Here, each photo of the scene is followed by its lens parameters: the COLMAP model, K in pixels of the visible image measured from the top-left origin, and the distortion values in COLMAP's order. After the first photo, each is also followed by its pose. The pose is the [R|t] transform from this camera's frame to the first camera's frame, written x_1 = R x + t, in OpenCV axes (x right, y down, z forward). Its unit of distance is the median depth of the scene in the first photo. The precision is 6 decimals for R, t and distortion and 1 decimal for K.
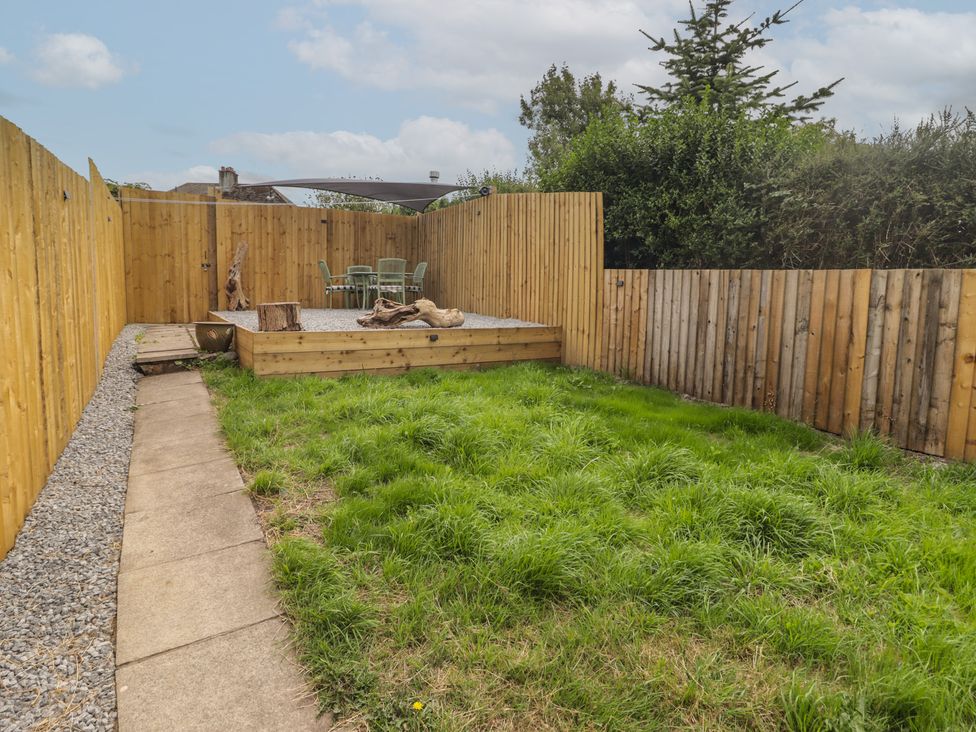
lens RADIAL K [[596.0, 0, 491.7], [0, 596.0, 360.3], [0, 0, 1]] dist [0.003974, 0.000441]
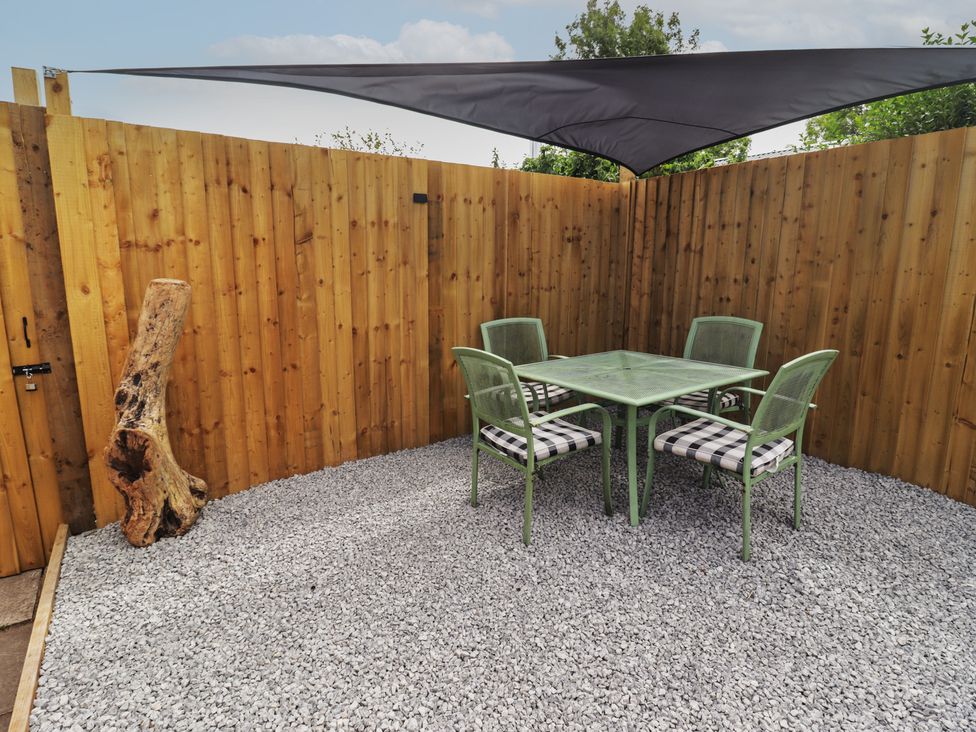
lens RADIAL K [[507.2, 0, 479.8], [0, 507.2, 351.9], [0, 0, 1]] dist [0.000705, -0.012710]
pose [[0.995710, -0.037158, 0.084745, -0.298952], [0.031274, 0.997076, 0.069726, -0.178771], [-0.087088, -0.066777, 0.993960, 0.764474]]
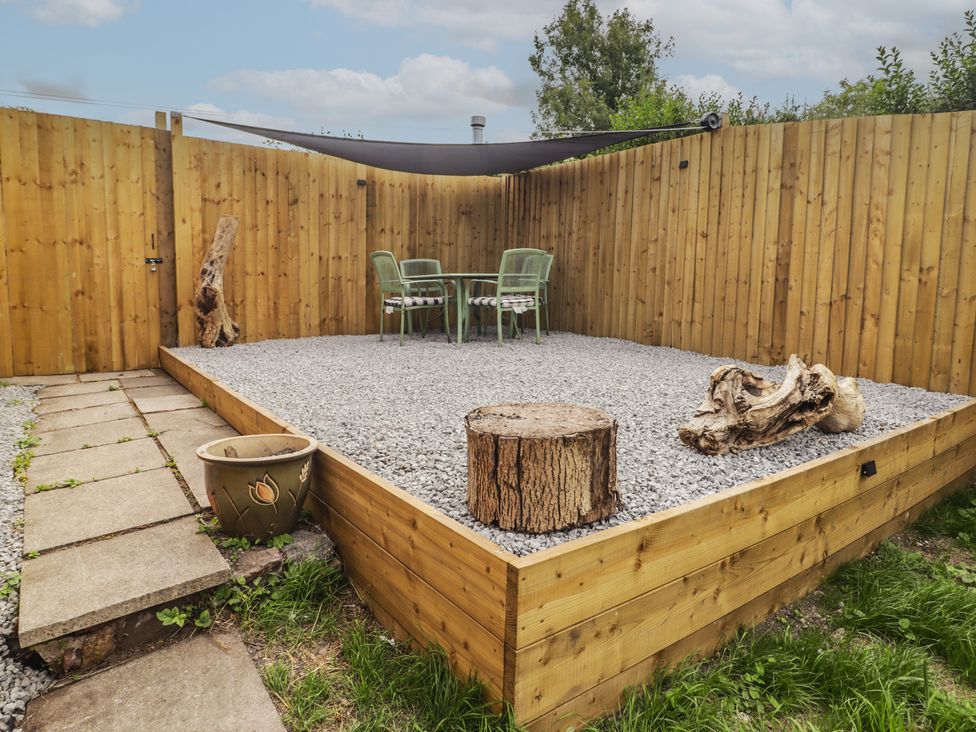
lens RADIAL K [[633.7, 0, 484.2], [0, 633.7, 355.3], [0, 0, 1]] dist [0.008821, -0.003636]
pose [[0.995397, -0.016749, 0.094366, -0.243731], [0.015964, 0.999831, 0.009065, -0.076314], [-0.094502, -0.007517, 0.995496, 0.413104]]
